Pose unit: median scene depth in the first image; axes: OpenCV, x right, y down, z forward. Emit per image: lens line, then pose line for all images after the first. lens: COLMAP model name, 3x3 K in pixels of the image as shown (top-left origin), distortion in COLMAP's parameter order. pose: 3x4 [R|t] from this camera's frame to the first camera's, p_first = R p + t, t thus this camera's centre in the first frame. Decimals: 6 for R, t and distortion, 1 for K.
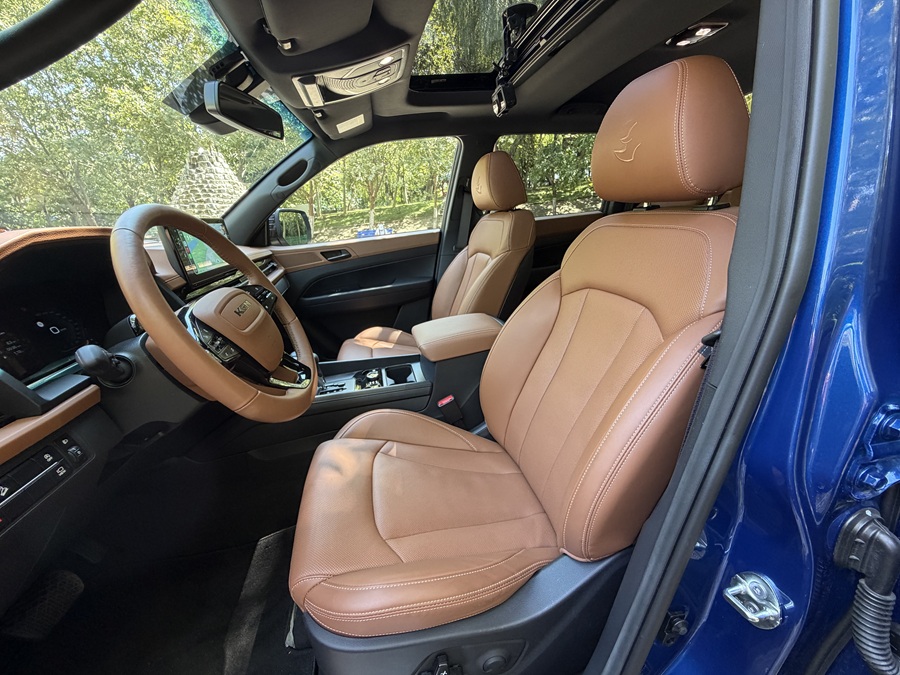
lens RADIAL K [[359.1, 0, 449.7], [0, 359.1, 336.7], [0, 0, 1]] dist [-0.012545, 0.002766]
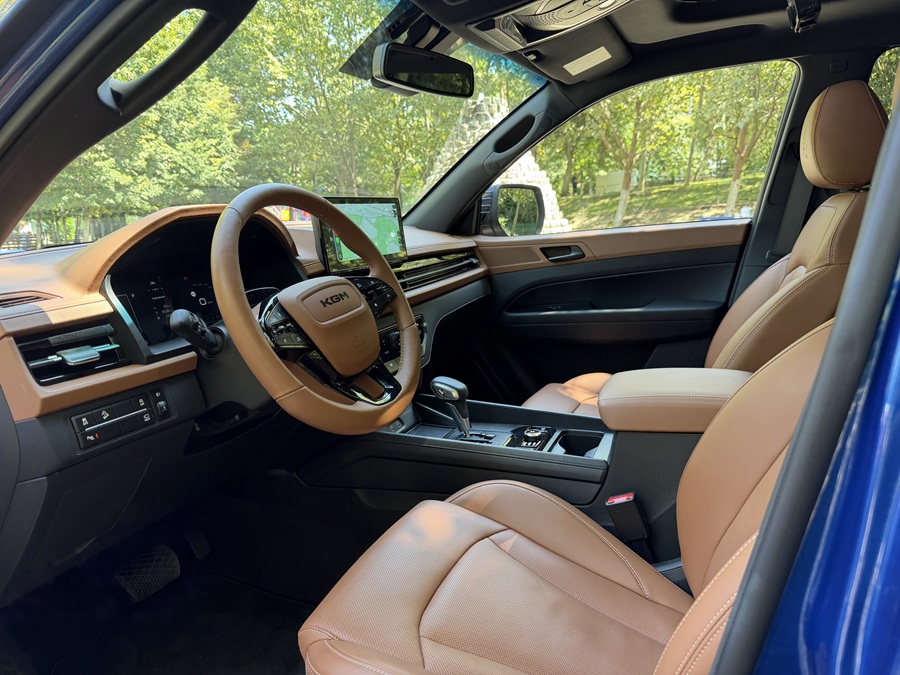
lens RADIAL K [[632.5, 0, 450.4], [0, 632.5, 340.9], [0, 0, 1]] dist [0.026725, -0.025826]
pose [[0.815795, 0.141594, -0.560740, 0.241149], [-0.192963, 0.980647, -0.033106, 0.007299], [0.545200, 0.135210, 0.827330, -0.053244]]
